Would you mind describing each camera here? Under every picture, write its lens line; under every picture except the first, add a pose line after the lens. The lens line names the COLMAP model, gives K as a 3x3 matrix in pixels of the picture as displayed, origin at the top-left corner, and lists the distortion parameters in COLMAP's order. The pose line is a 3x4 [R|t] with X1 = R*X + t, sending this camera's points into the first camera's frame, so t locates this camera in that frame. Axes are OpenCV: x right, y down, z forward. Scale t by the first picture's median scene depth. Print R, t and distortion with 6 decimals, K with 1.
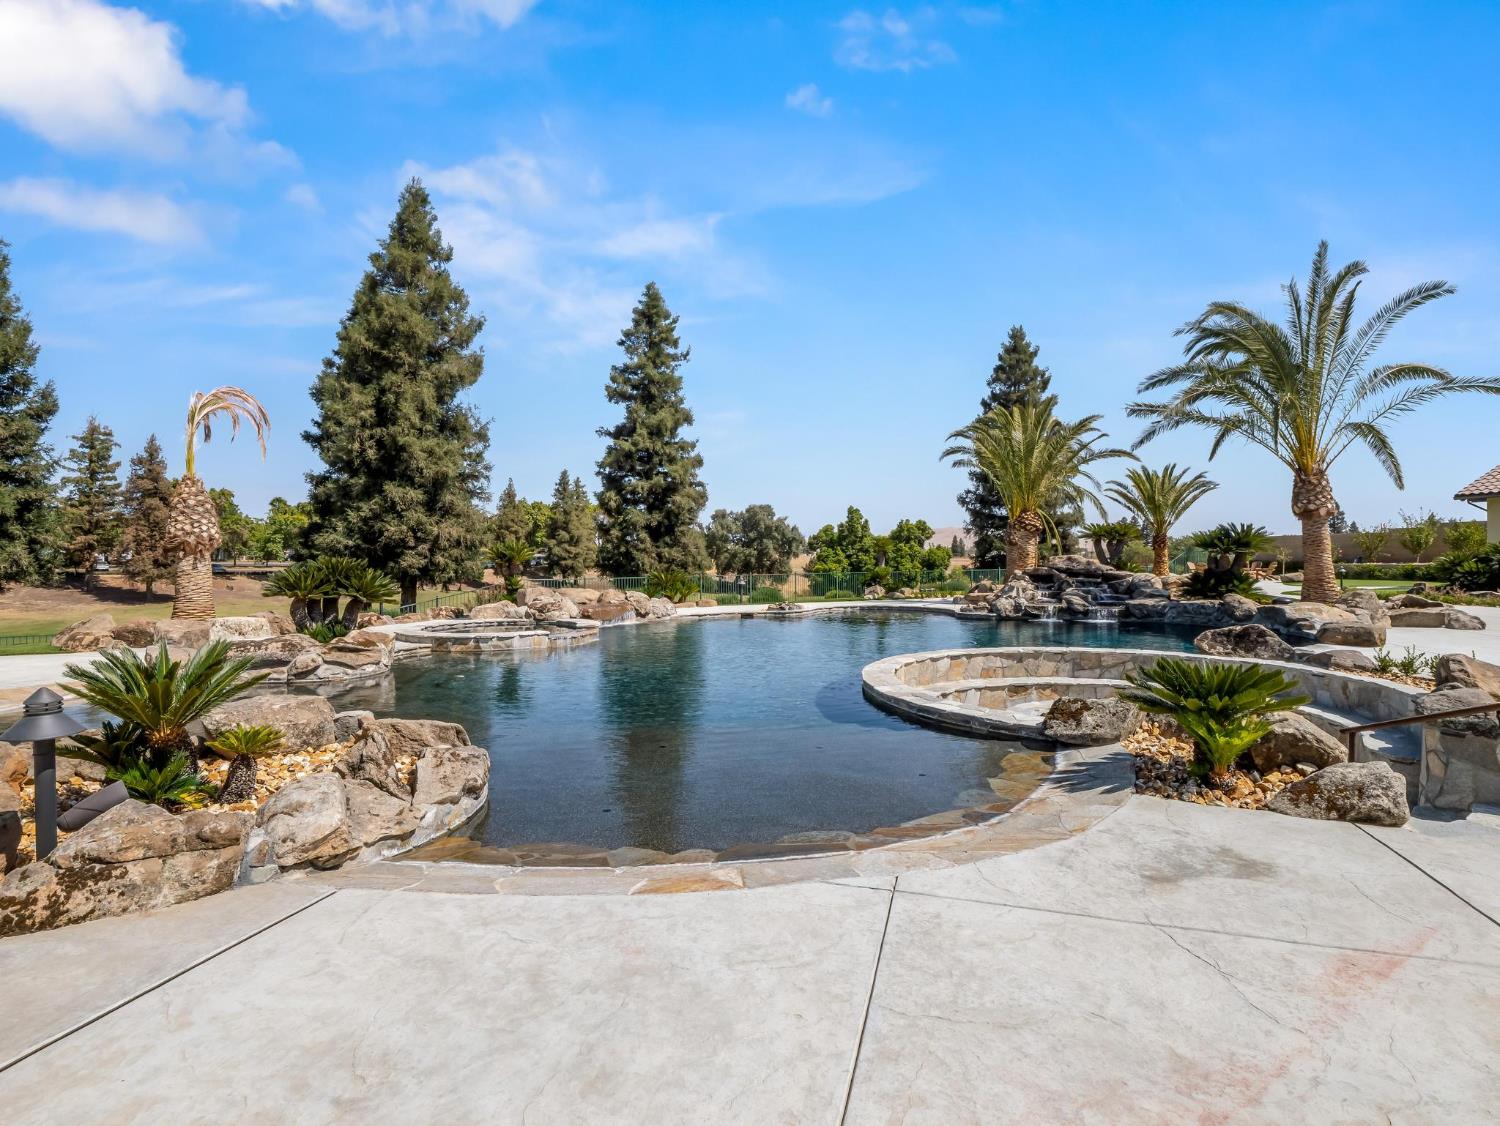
lens RADIAL K [[765.7, 0, 797.8], [0, 765.7, 563.1], [0, 0, 1]] dist [-0.015830, 0.000200]
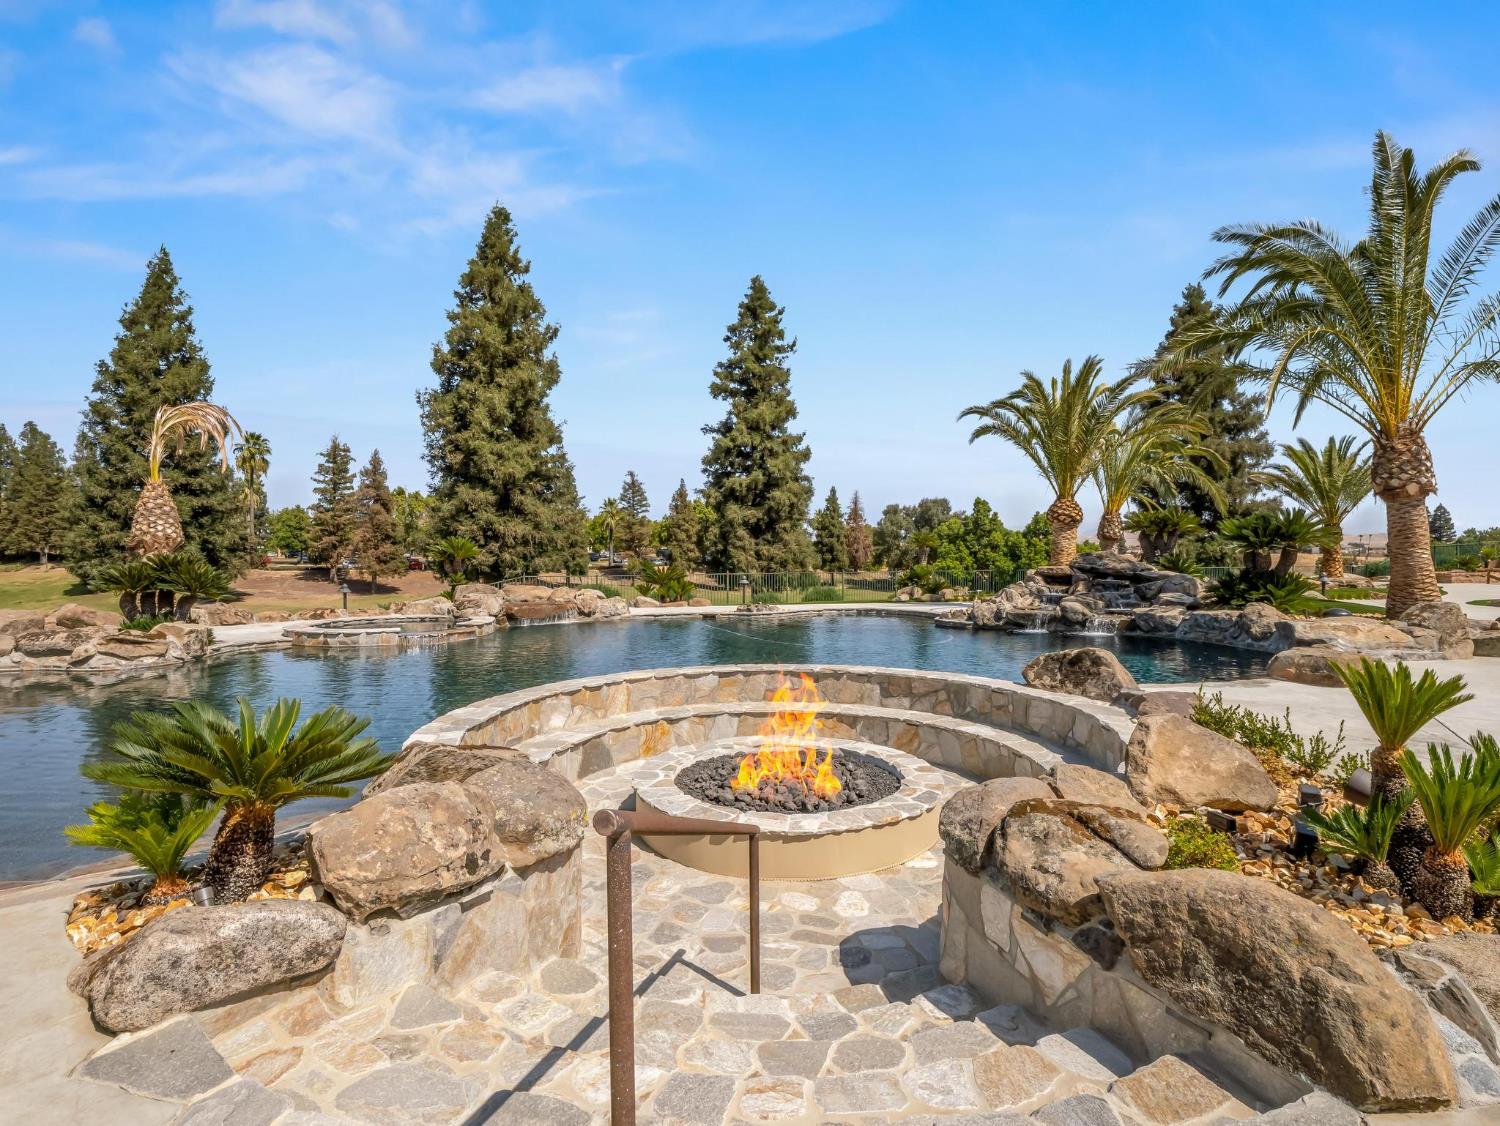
lens RADIAL K [[783.7, 0, 745.4], [0, 783.7, 553.0], [0, 0, 1]] dist [-0.013454, -0.000259]
pose [[0.956137, -0.001133, -0.292917, 0.096924], [-0.001743, 0.999953, -0.009559, -0.000044], [0.292914, 0.009650, 0.956090, 0.039519]]
